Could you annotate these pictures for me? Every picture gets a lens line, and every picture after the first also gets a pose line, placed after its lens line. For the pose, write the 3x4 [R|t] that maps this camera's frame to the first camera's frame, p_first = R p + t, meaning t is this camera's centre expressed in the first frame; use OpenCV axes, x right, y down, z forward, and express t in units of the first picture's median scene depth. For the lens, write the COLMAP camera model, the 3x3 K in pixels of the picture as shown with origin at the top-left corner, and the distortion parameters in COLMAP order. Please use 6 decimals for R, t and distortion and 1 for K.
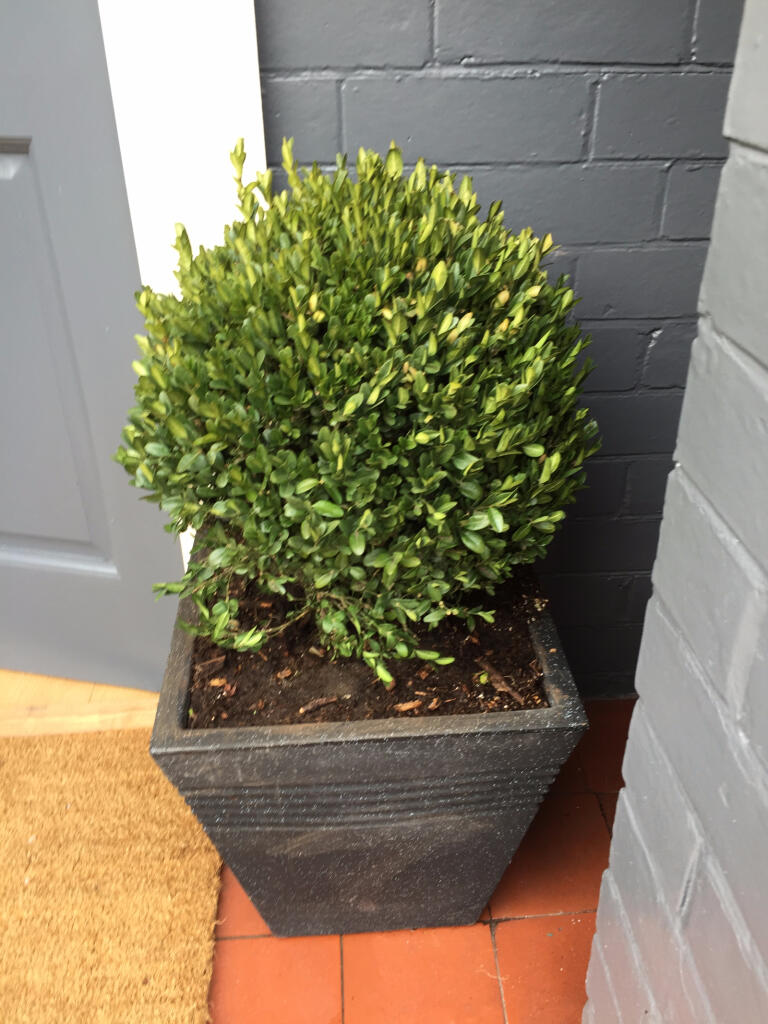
lens RADIAL K [[931.5, 0, 384.0], [0, 931.5, 512.0], [0, 0, 1]] dist [0.036638, -0.003327]
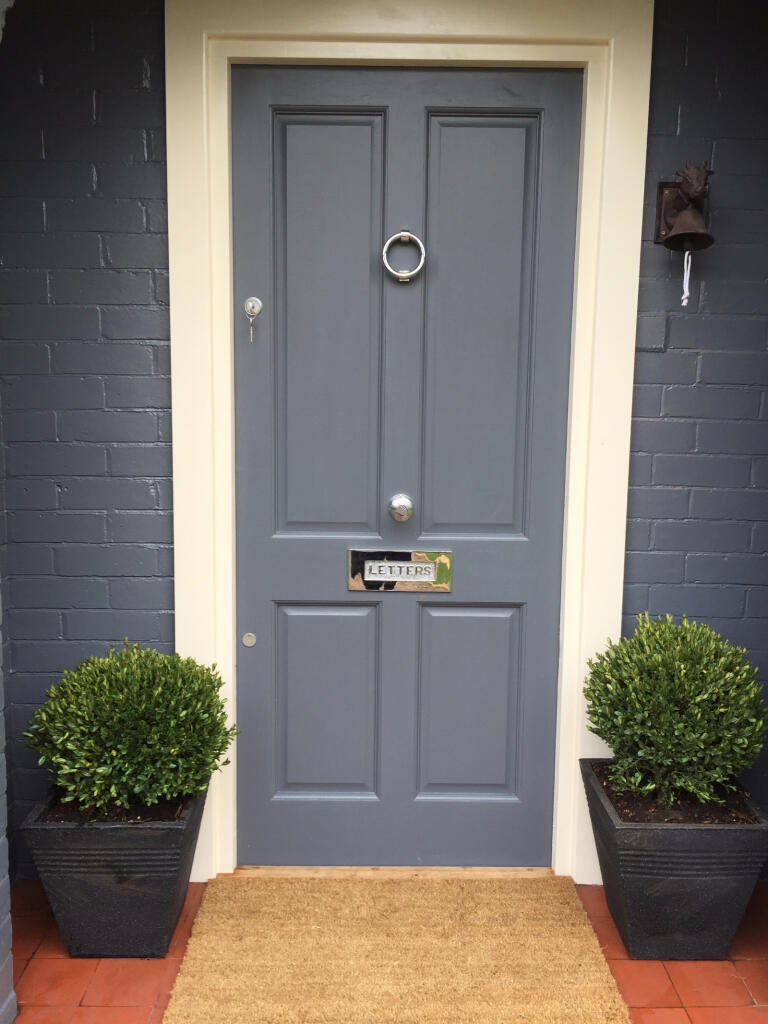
lens RADIAL K [[931.5, 0, 384.0], [0, 931.5, 512.0], [0, 0, 1]] dist [0.036638, -0.003327]
pose [[0.998182, 0.033094, -0.050374, -0.879806], [-0.049909, 0.922409, -0.382976, 0.524933], [0.033791, 0.384794, 0.922384, -2.041839]]
